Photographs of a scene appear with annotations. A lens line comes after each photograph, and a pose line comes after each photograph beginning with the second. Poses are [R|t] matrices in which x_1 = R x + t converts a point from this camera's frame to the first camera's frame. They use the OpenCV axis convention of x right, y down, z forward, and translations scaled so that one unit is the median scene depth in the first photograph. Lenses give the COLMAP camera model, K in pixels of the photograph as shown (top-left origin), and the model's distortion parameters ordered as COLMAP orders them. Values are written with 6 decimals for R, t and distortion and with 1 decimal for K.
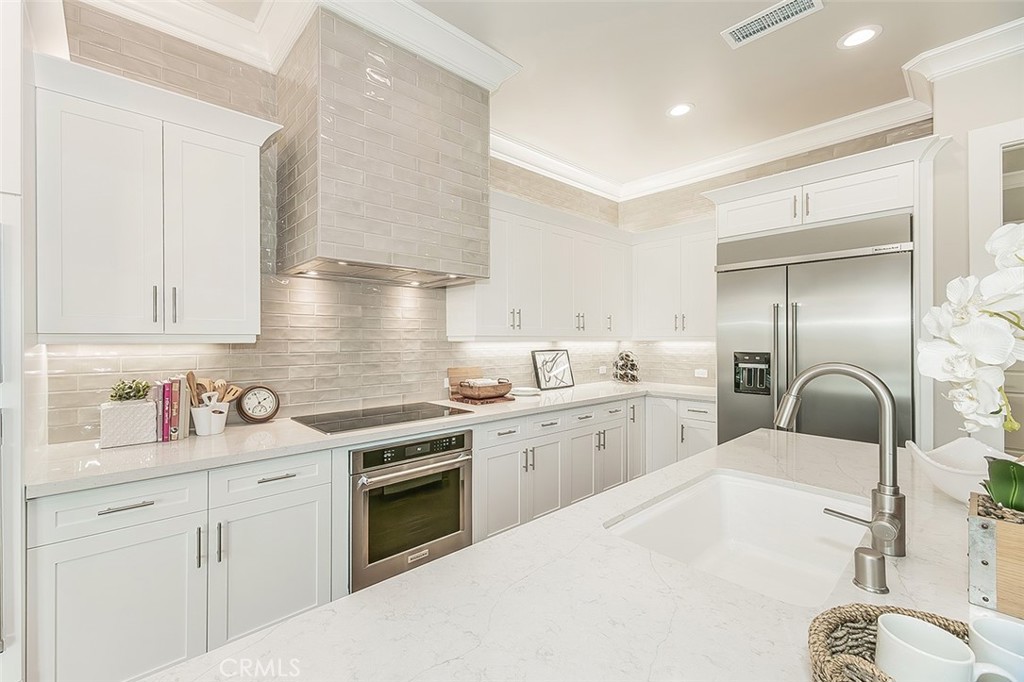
lens RADIAL K [[427.7, 0, 494.0], [0, 427.7, 339.6], [0, 0, 1]] dist [0.002677, 0.000538]
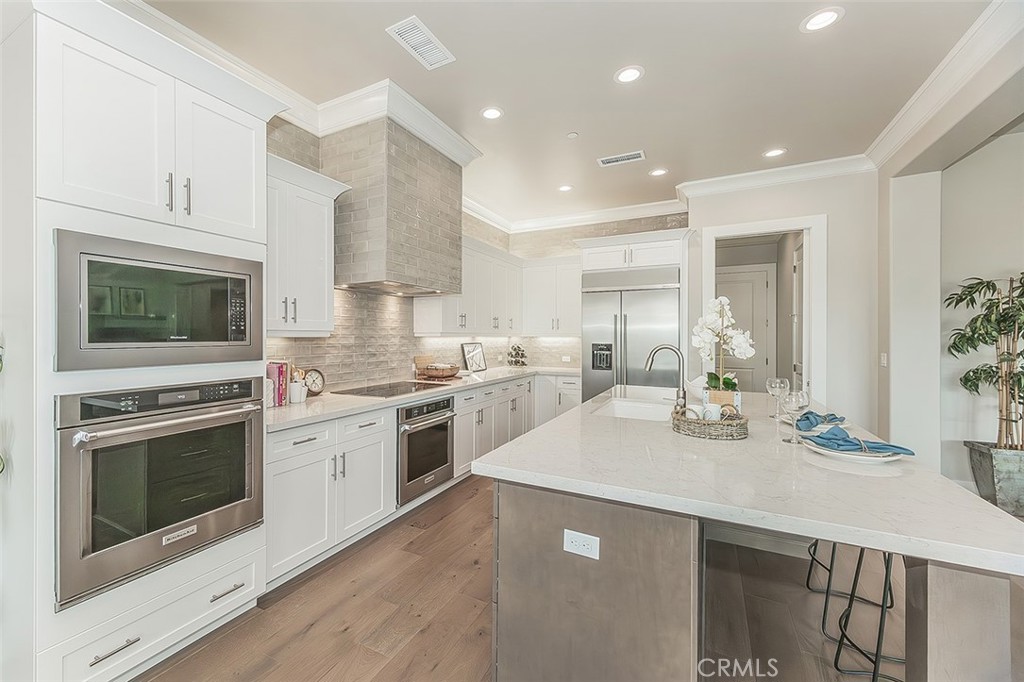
lens RADIAL K [[427.7, 0, 494.0], [0, 427.7, 339.6], [0, 0, 1]] dist [0.002677, 0.000538]
pose [[0.926255, 0.000749, 0.376897, -0.394192], [-0.004241, 0.999955, 0.008435, 0.001622], [-0.376874, -0.009411, 0.926217, -0.350107]]
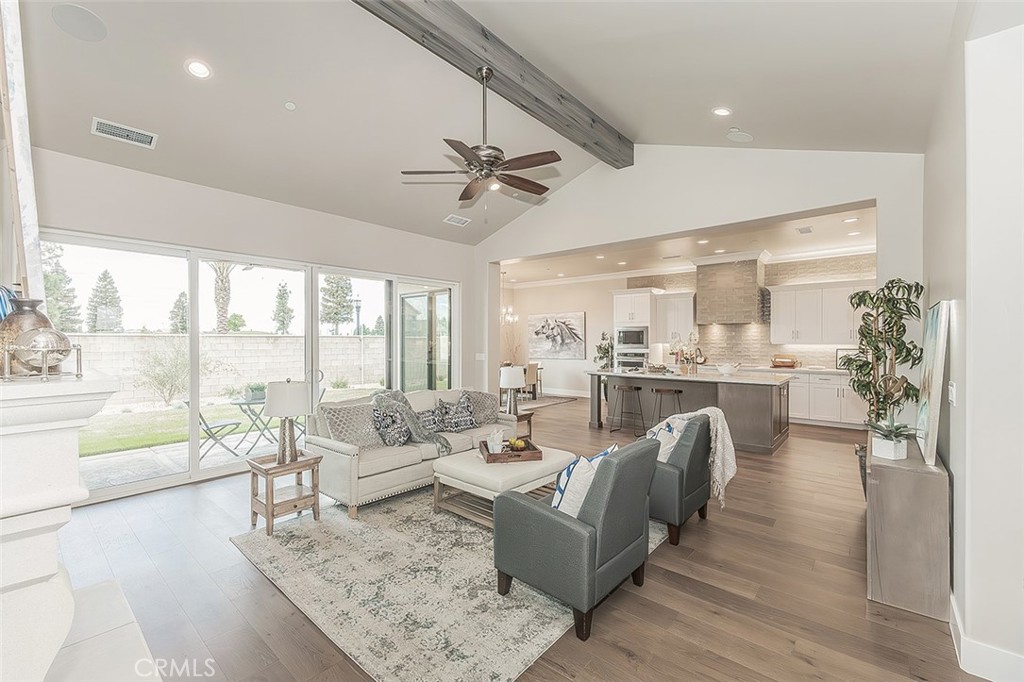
lens RADIAL K [[427.7, 0, 494.0], [0, 427.7, 339.6], [0, 0, 1]] dist [0.002677, 0.000538]
pose [[0.109180, 0.001840, -0.994020, 2.279562], [0.001488, 0.999997, 0.002014, -0.028823], [0.994021, -0.001699, 0.109177, -0.939517]]
